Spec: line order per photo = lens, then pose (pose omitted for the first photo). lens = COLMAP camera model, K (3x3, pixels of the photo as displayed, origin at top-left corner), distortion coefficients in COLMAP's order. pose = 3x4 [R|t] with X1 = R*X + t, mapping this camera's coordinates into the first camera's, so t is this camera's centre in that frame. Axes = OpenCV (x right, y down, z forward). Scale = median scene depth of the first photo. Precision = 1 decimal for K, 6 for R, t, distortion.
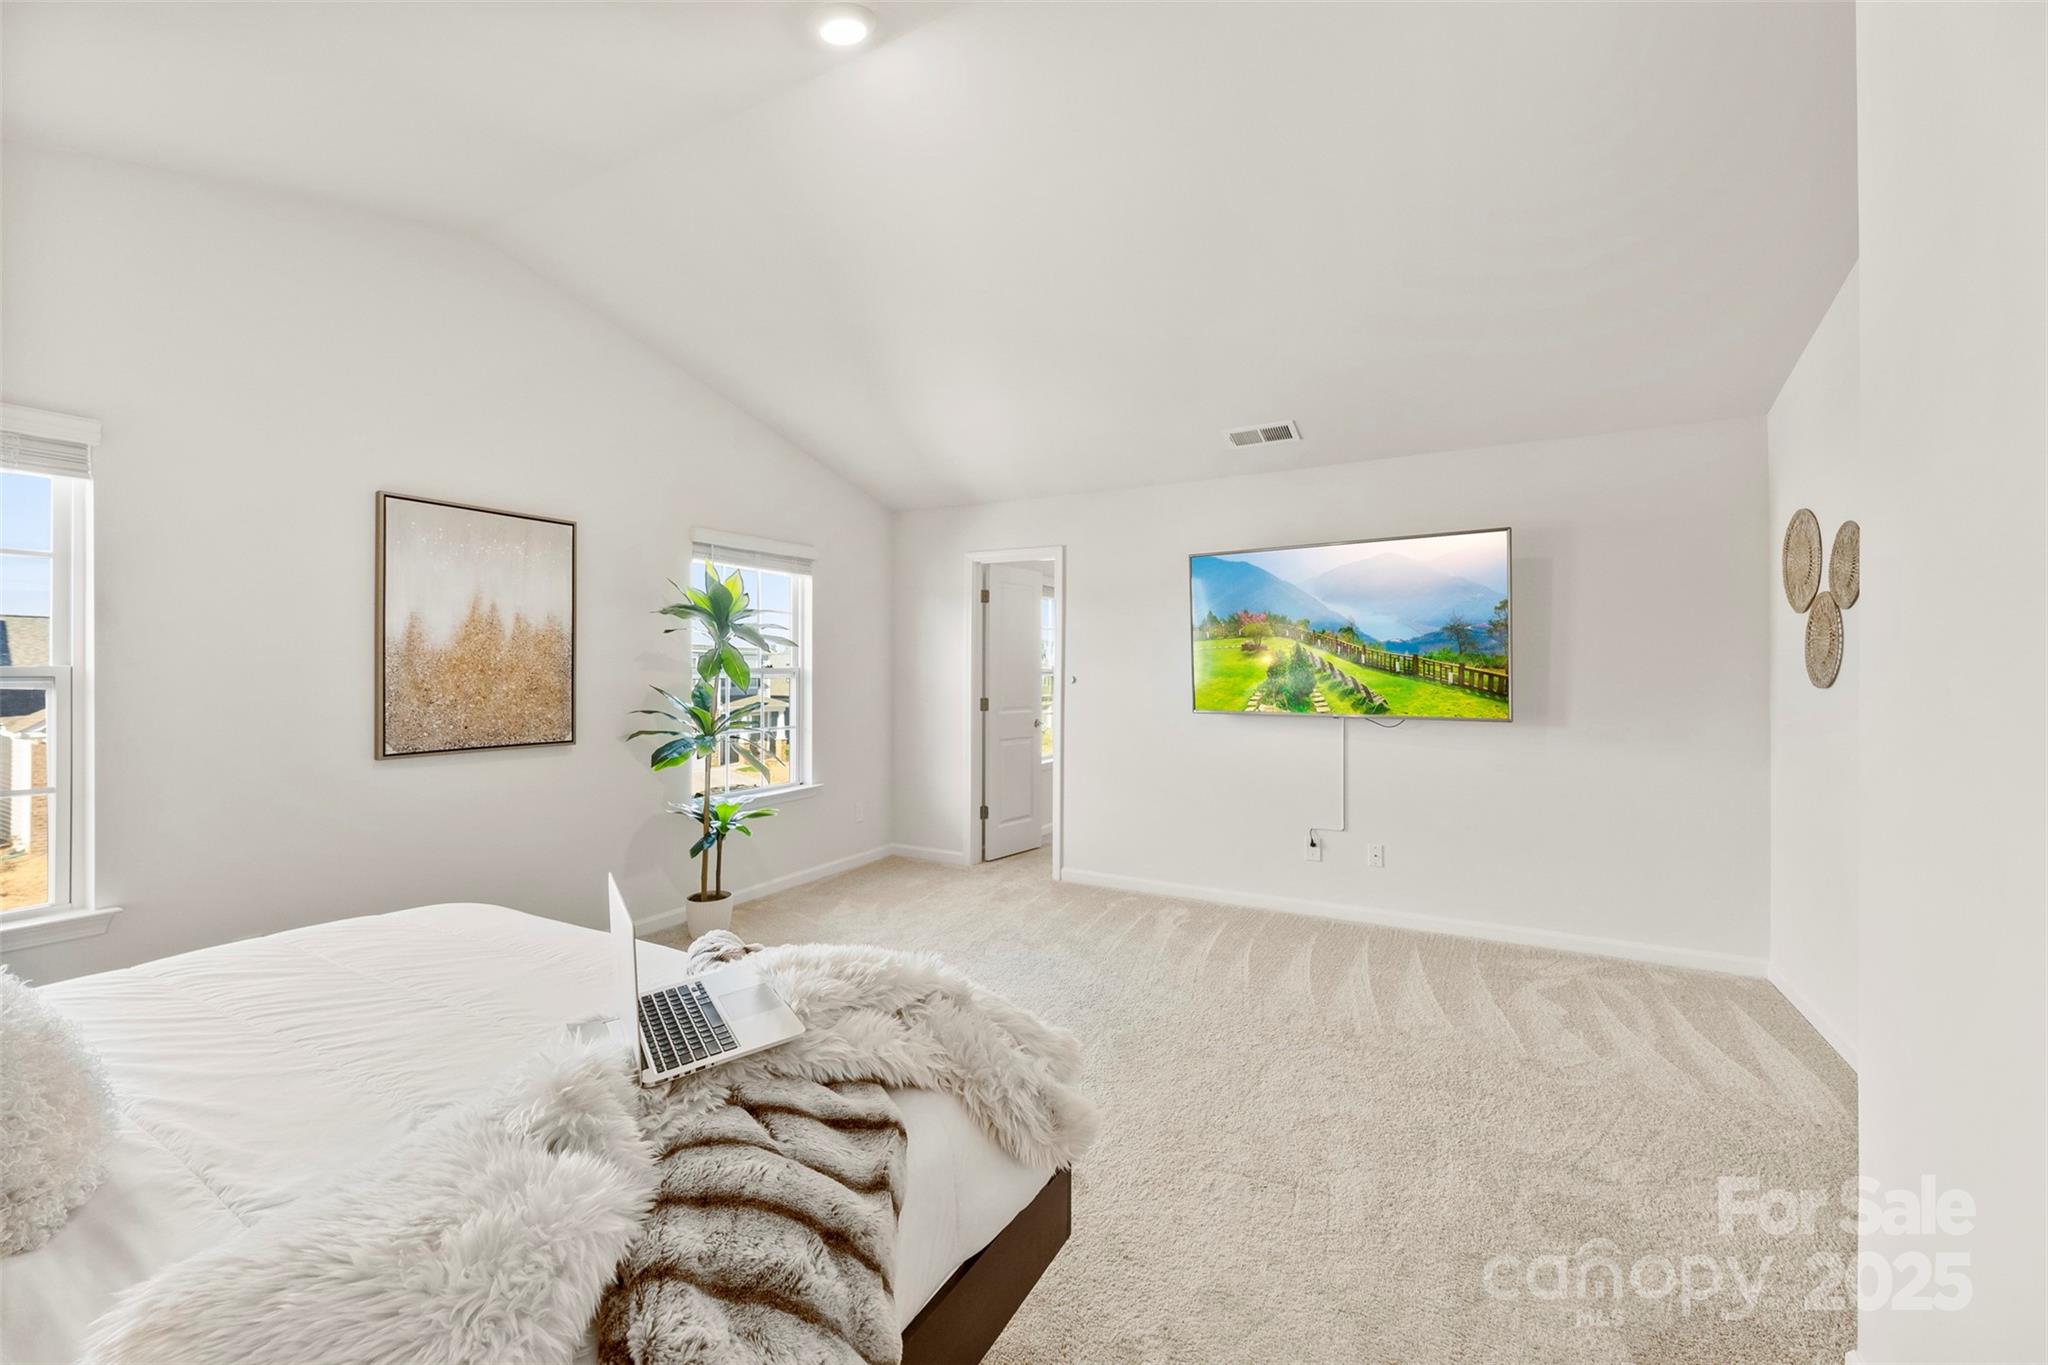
lens RADIAL K [[827.1, 0, 1025.8], [0, 827.1, 676.8], [0, 0, 1]] dist [-0.000196, -0.000050]
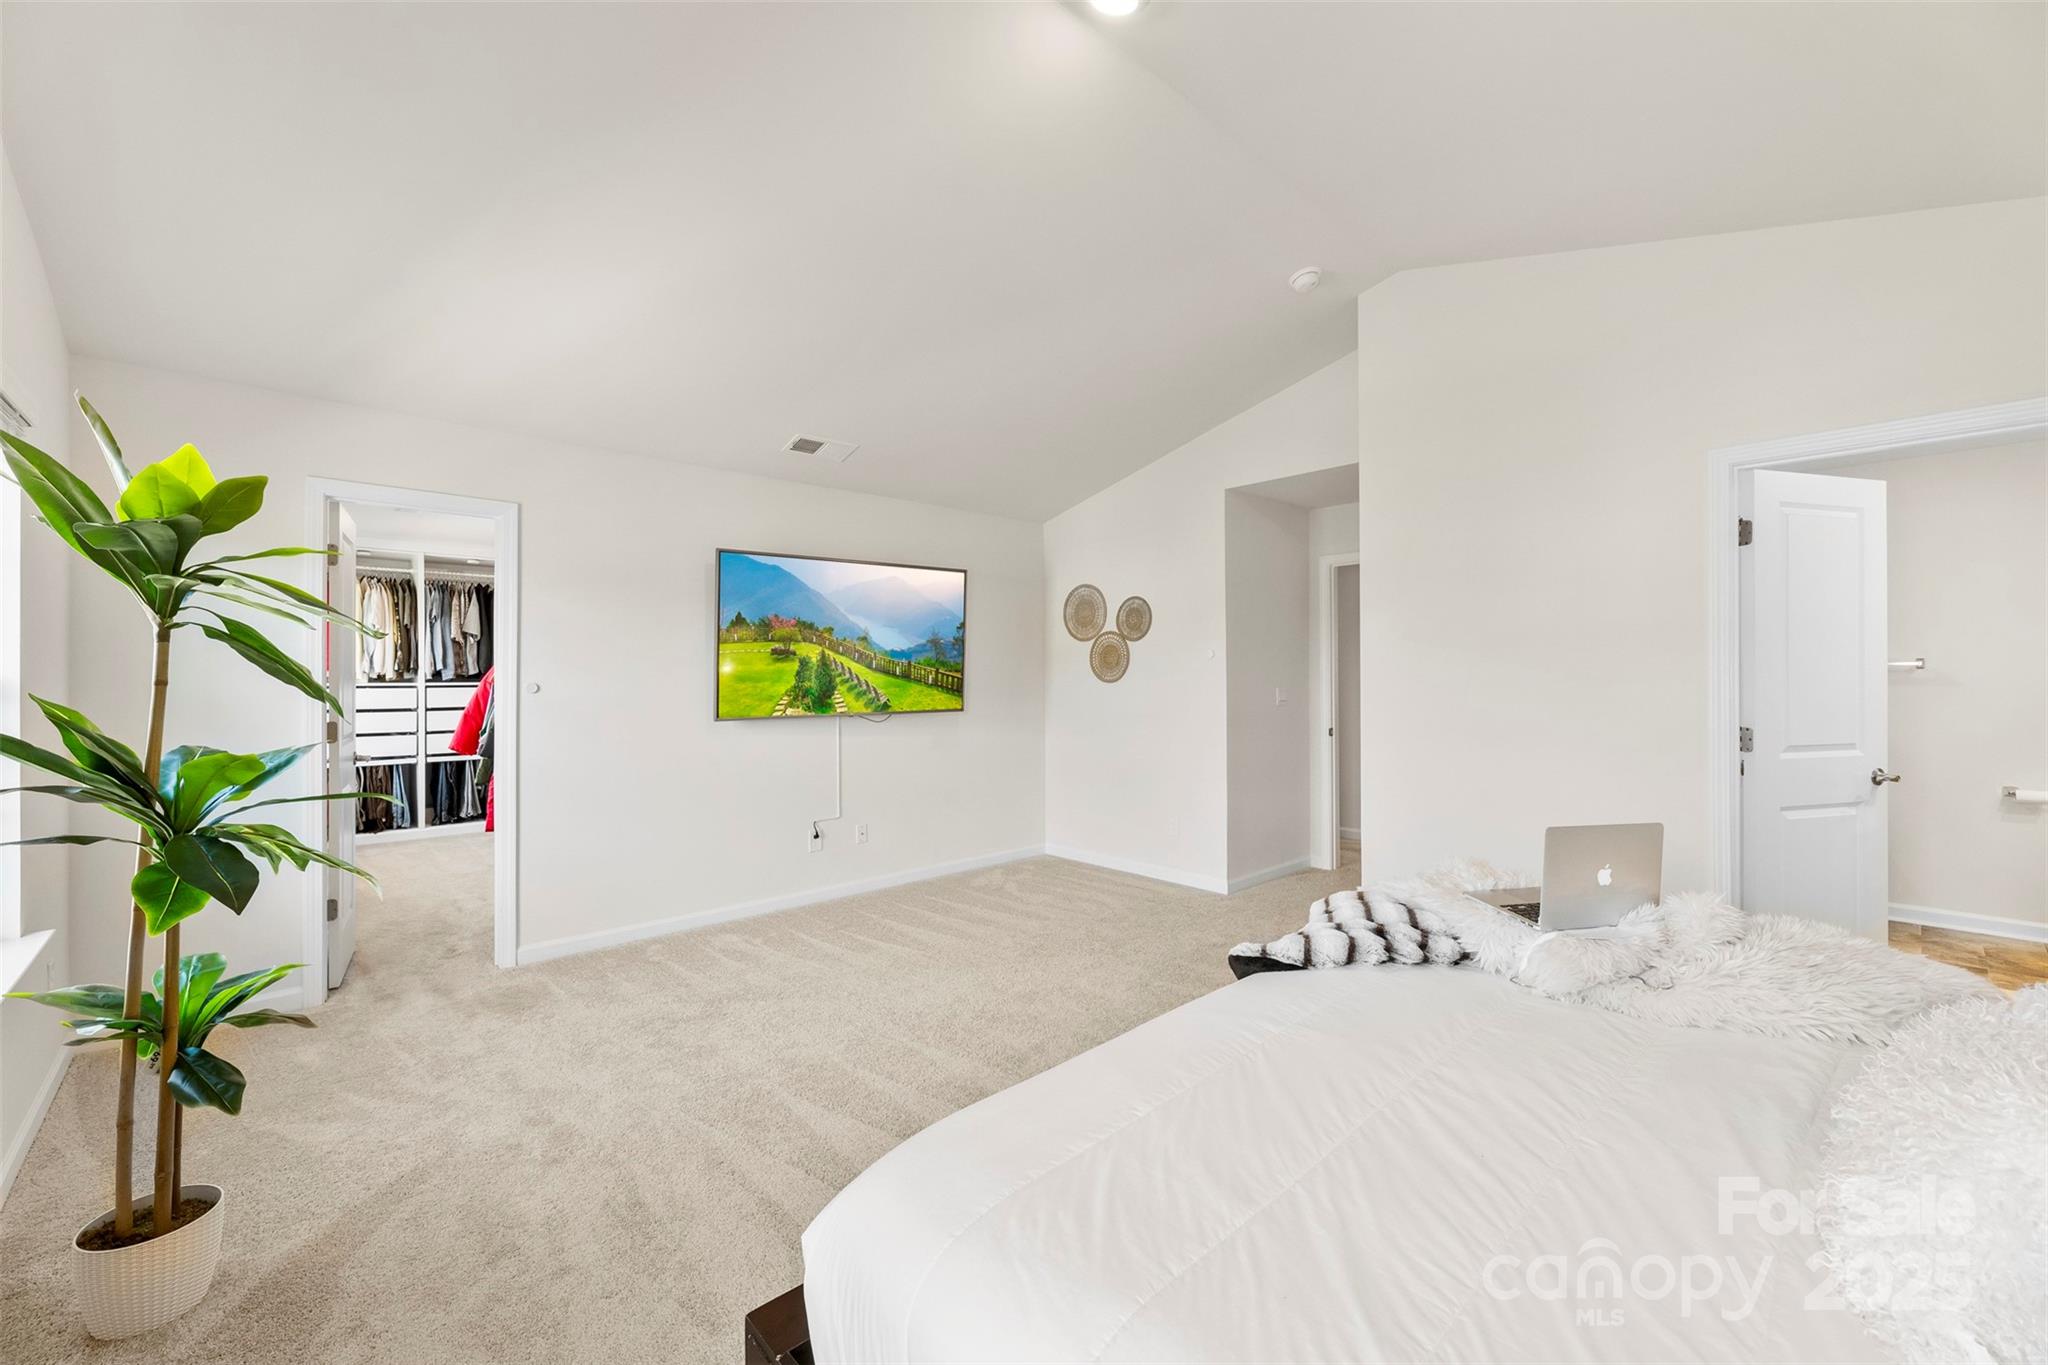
lens RADIAL K [[827.1, 0, 1026.2], [0, 827.1, 666.7], [0, 0, 1]] dist [-0.000196, -0.000050]
pose [[0.308405, 0.004251, 0.951245, -0.628543], [0.010898, 0.999909, -0.008002, -0.006417], [-0.951193, 0.012835, 0.308331, 0.428240]]
